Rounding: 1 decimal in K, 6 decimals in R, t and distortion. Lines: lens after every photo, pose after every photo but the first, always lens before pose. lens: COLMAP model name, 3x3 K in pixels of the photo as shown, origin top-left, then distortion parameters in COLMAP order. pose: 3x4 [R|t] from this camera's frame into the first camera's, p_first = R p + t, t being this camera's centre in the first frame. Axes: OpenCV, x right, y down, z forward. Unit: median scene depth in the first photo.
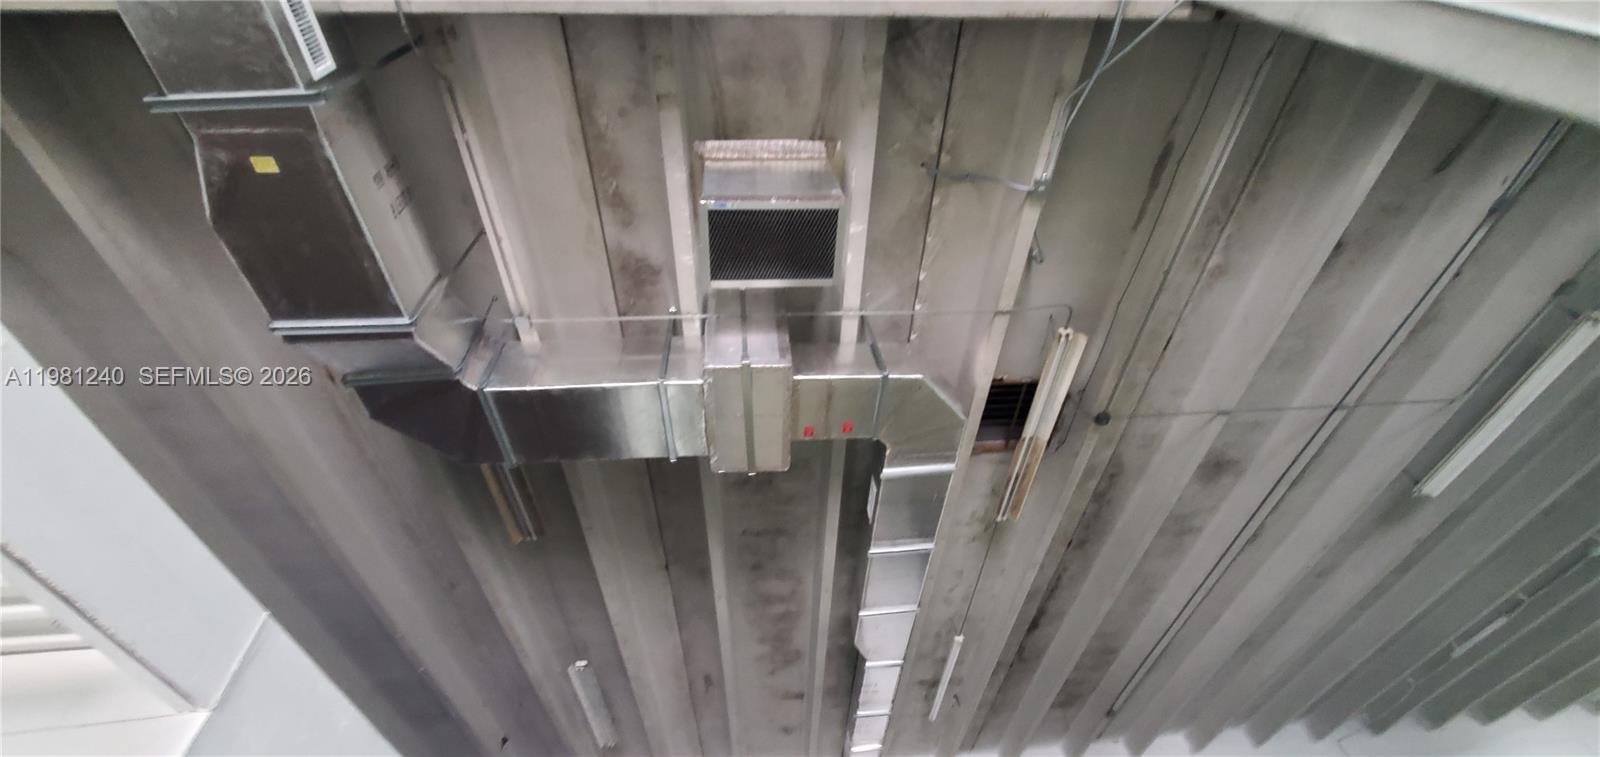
lens RADIAL K [[638.7, 0, 800.0], [0, 638.7, 378.5], [0, 0, 1]] dist [0.001765, 0.000594]
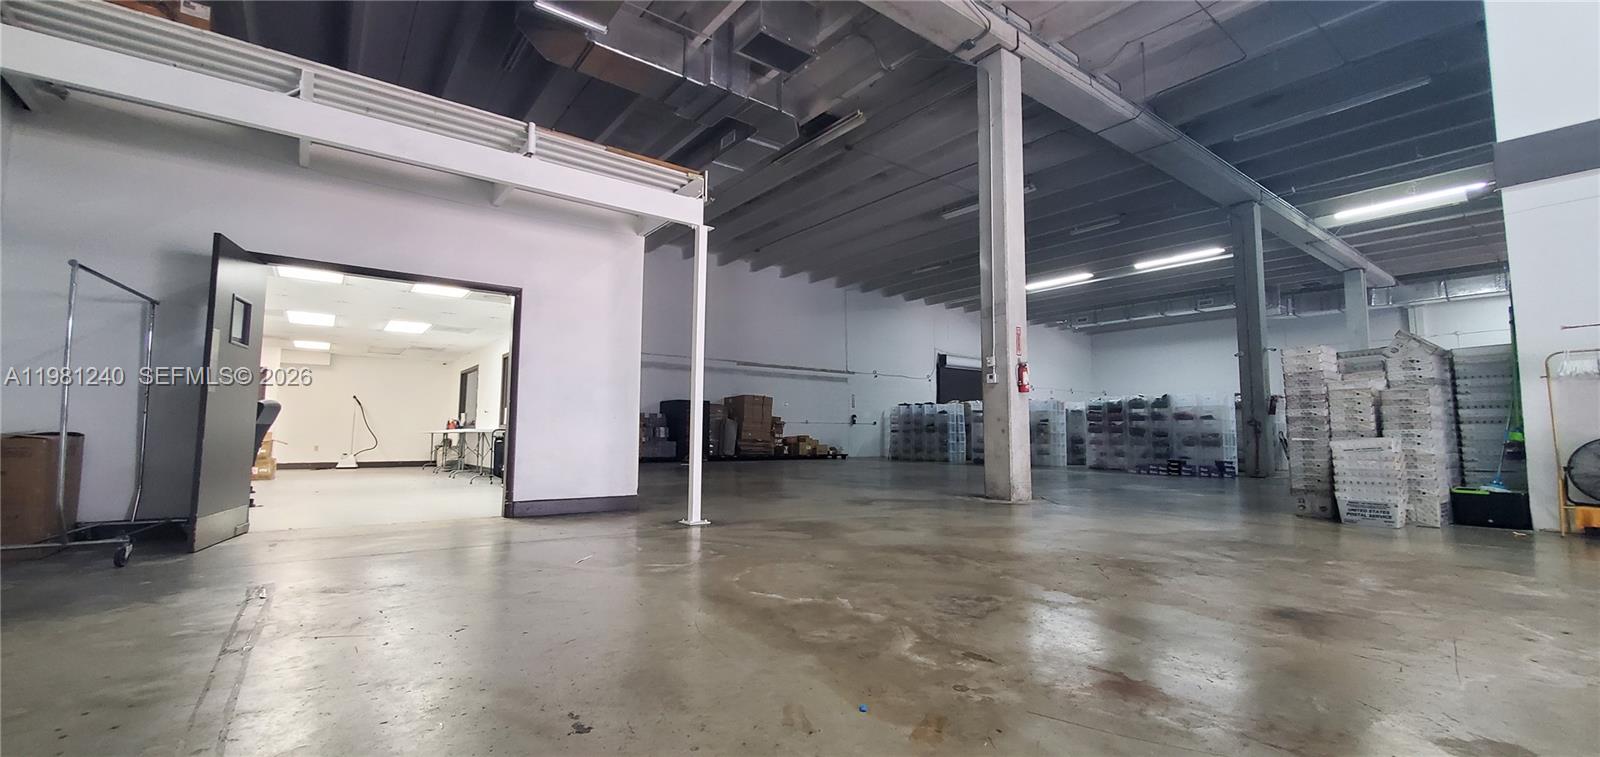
lens RADIAL K [[638.7, 0, 800.0], [0, 638.7, 378.5], [0, 0, 1]] dist [0.001765, 0.000594]
pose [[0.805215, 0.154465, 0.572511, -0.368054], [-0.509738, 0.673603, 0.535188, -0.240678], [-0.302978, -0.722772, 0.621132, -0.383489]]
